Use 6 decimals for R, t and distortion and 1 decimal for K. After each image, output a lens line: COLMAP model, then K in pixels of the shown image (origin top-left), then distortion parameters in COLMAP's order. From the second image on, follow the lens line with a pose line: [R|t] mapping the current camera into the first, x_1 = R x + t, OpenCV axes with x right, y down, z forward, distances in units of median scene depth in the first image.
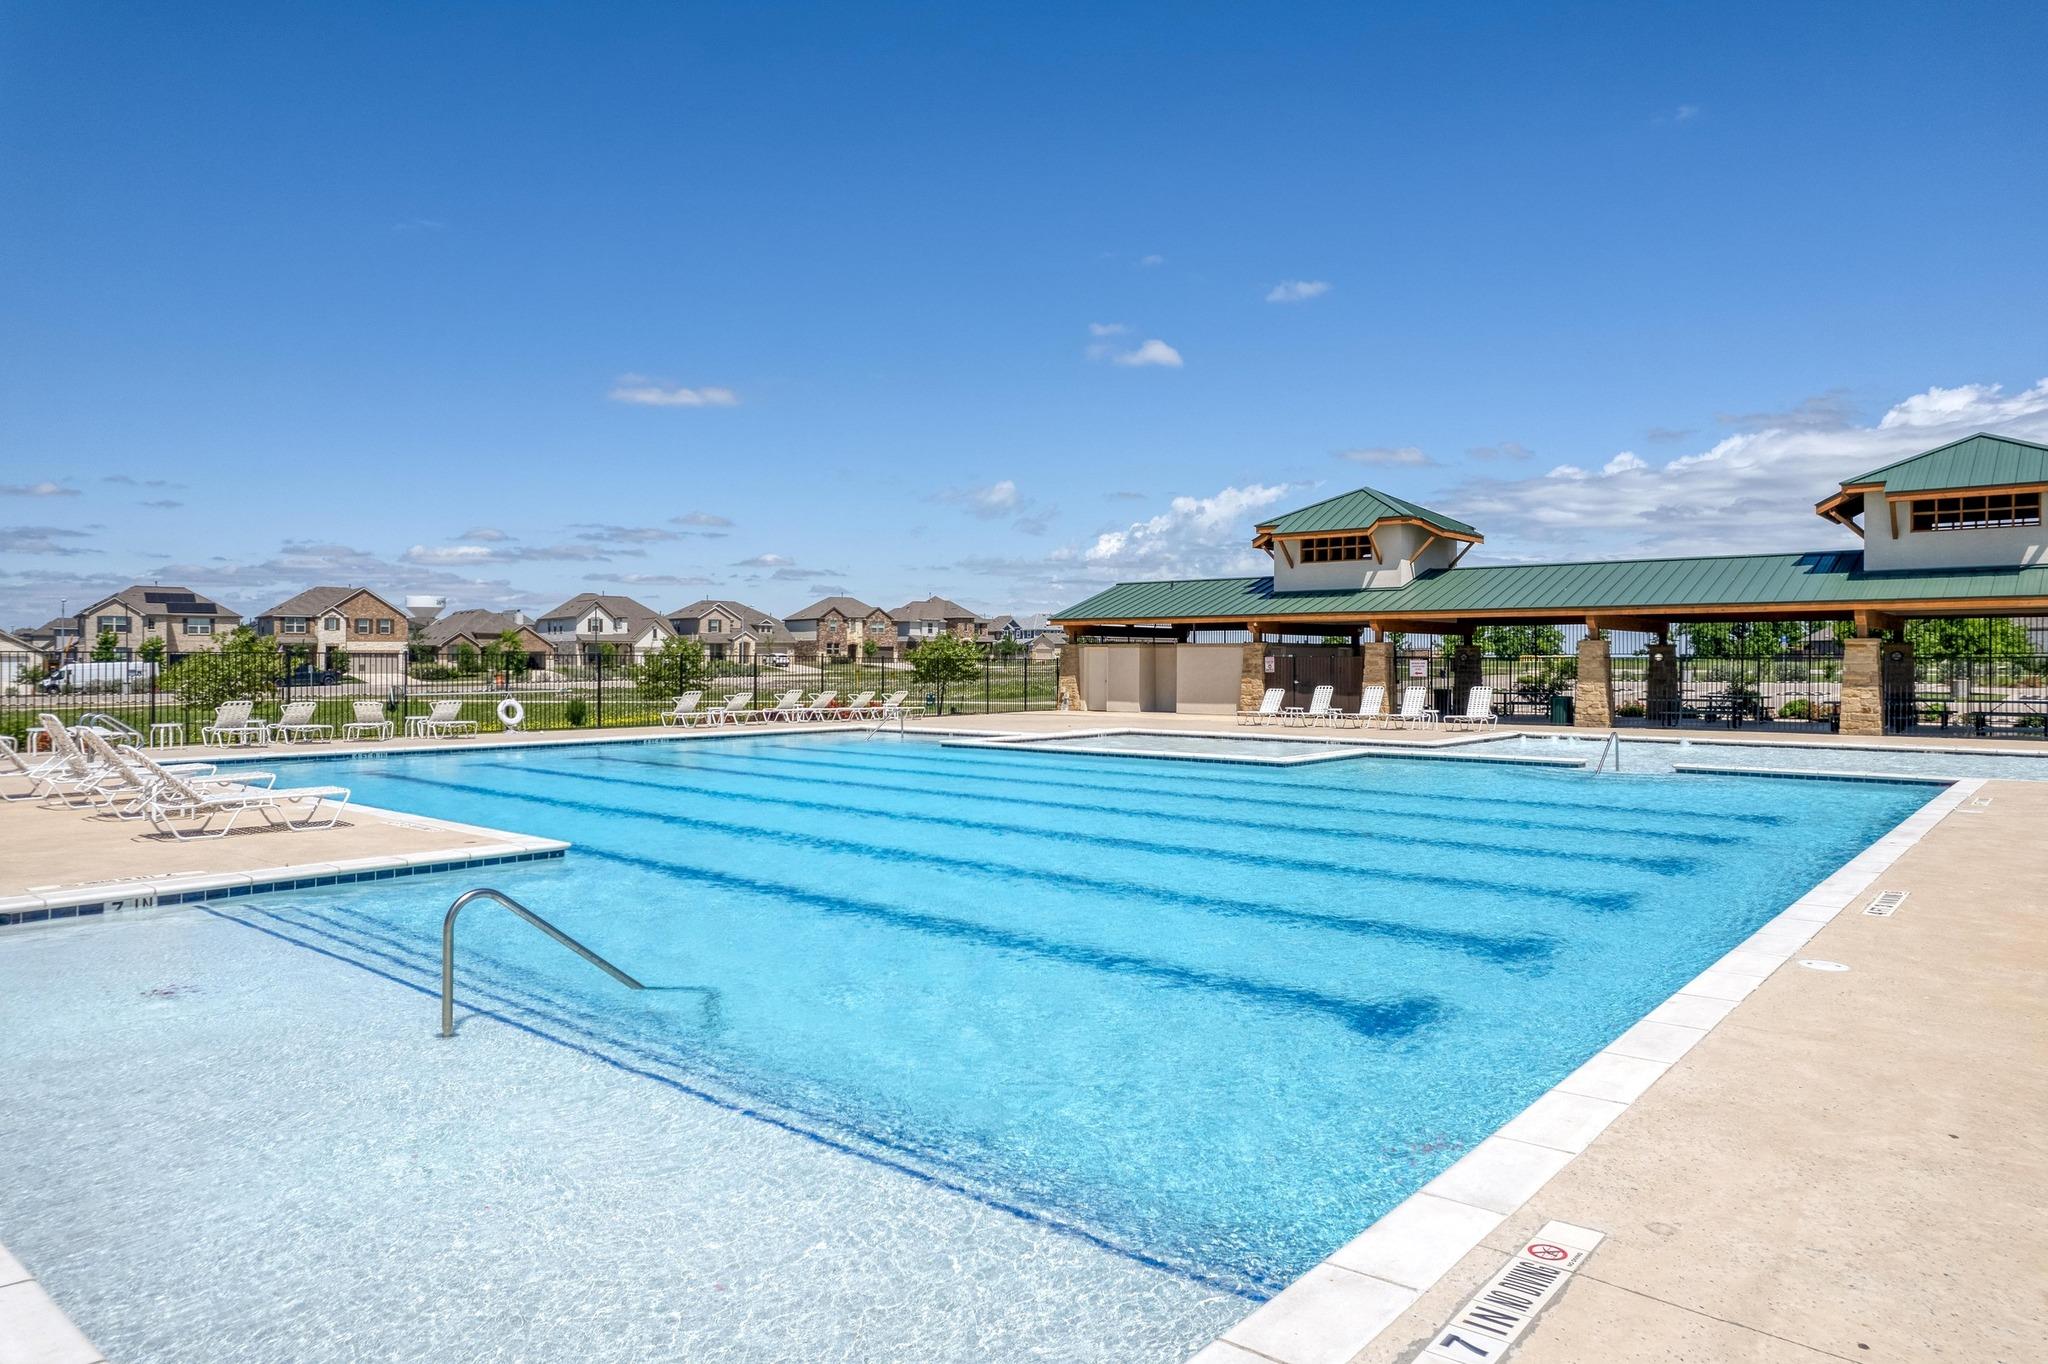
lens RADIAL K [[1265.5, 0, 1024.0], [0, 1265.5, 681.7], [0, 0, 1]] dist [0.001535, 0.000202]
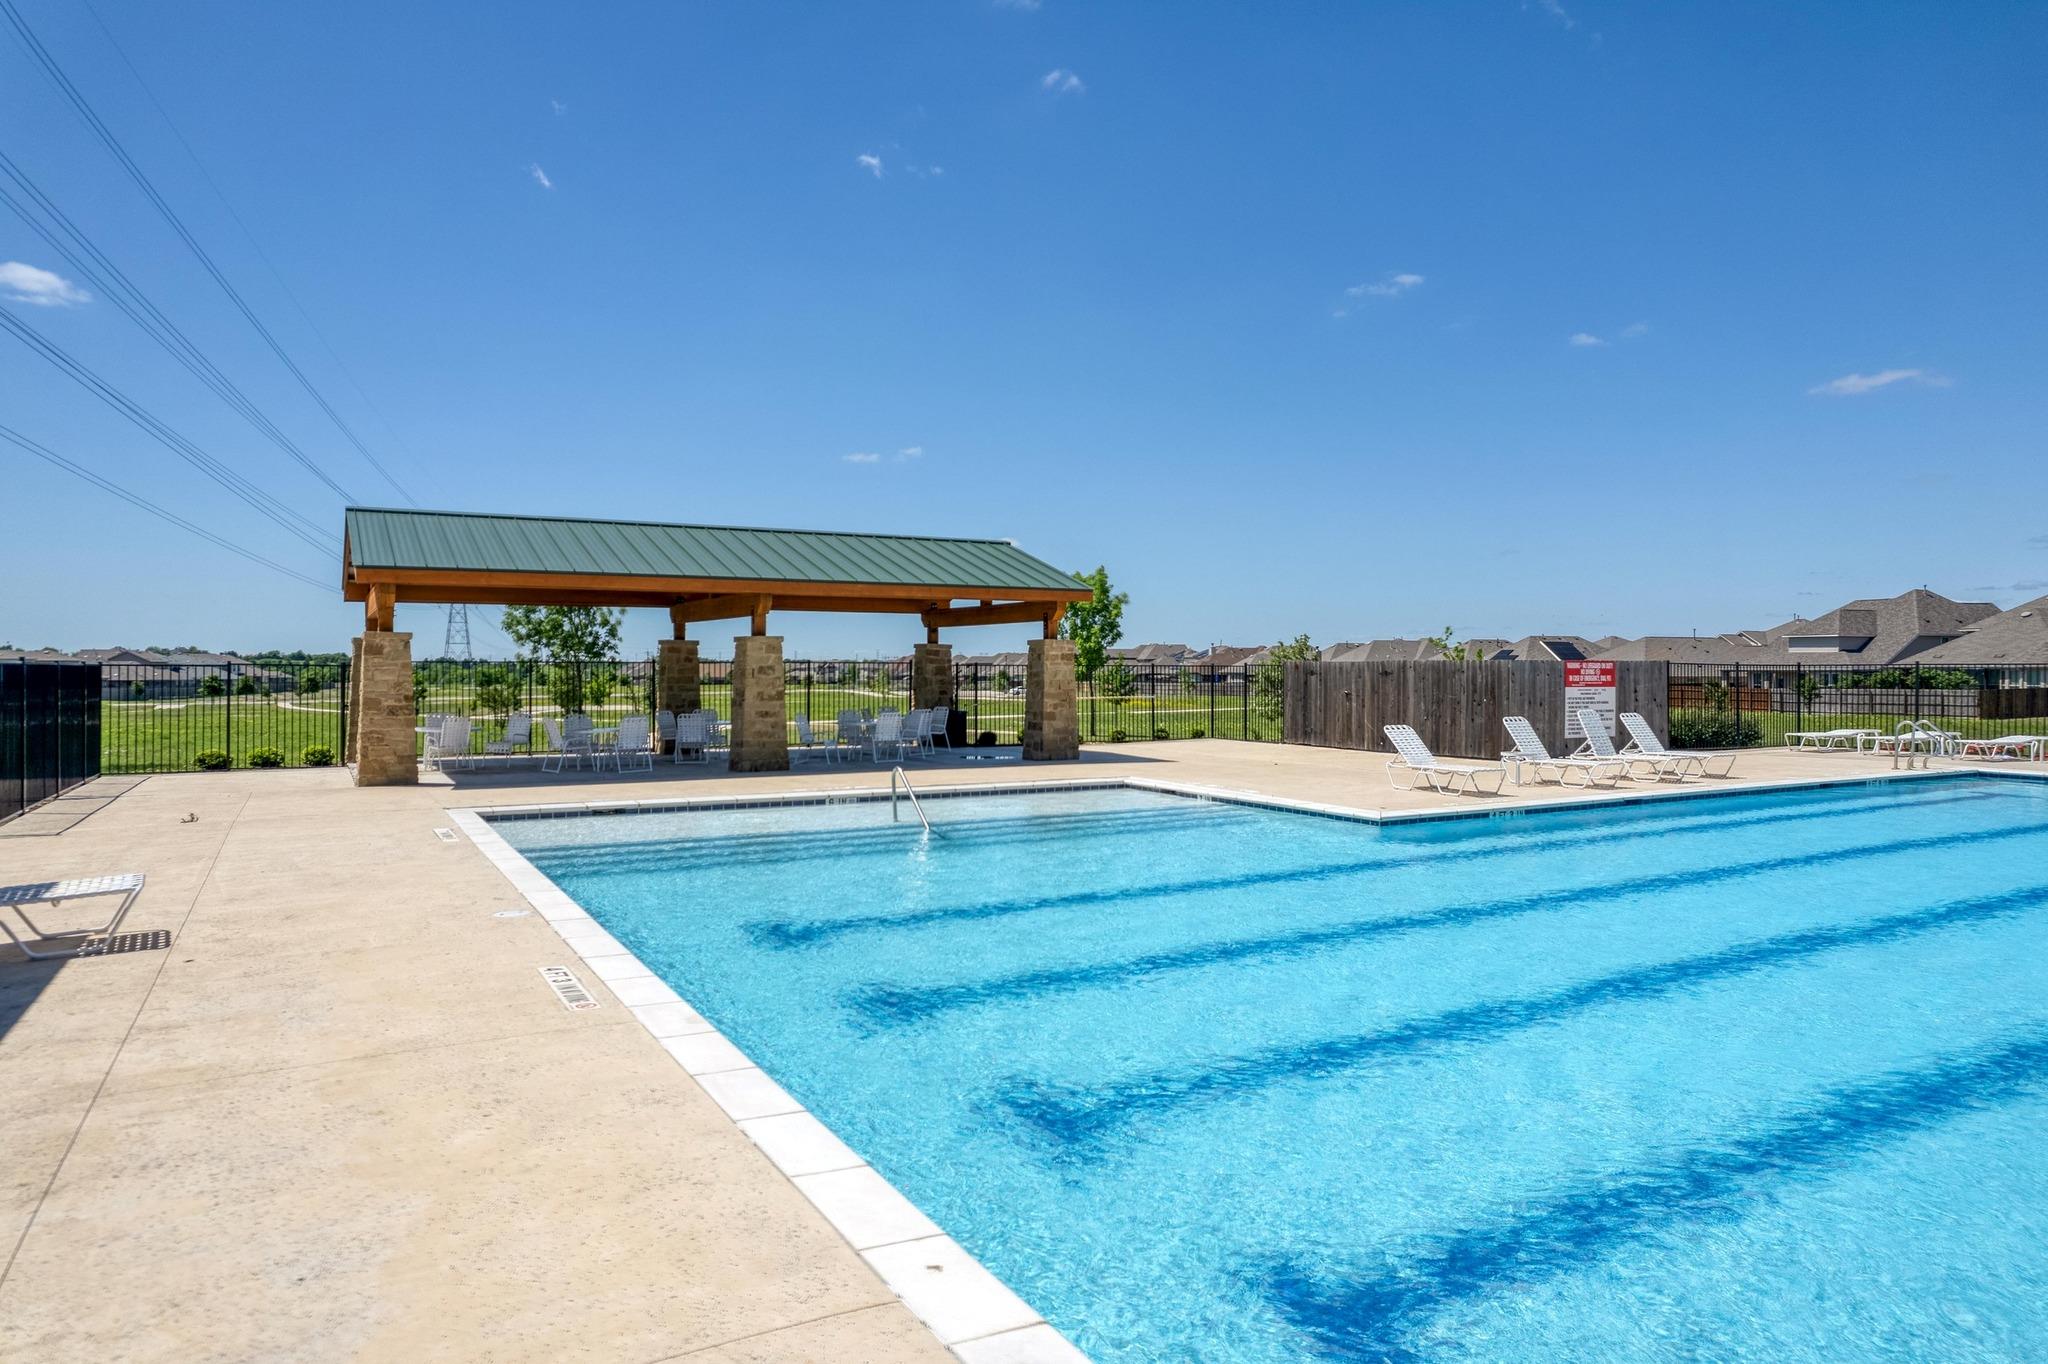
lens RADIAL K [[1265.5, 0, 1021.6], [0, 1265.5, 680.4], [0, 0, 1]] dist [0.001535, 0.000202]
pose [[-0.350716, -0.001603, -0.936481, 1.205925], [-0.005215, 0.999986, 0.000241, -0.031009], [0.936467, 0.004968, -0.350719, 1.385303]]
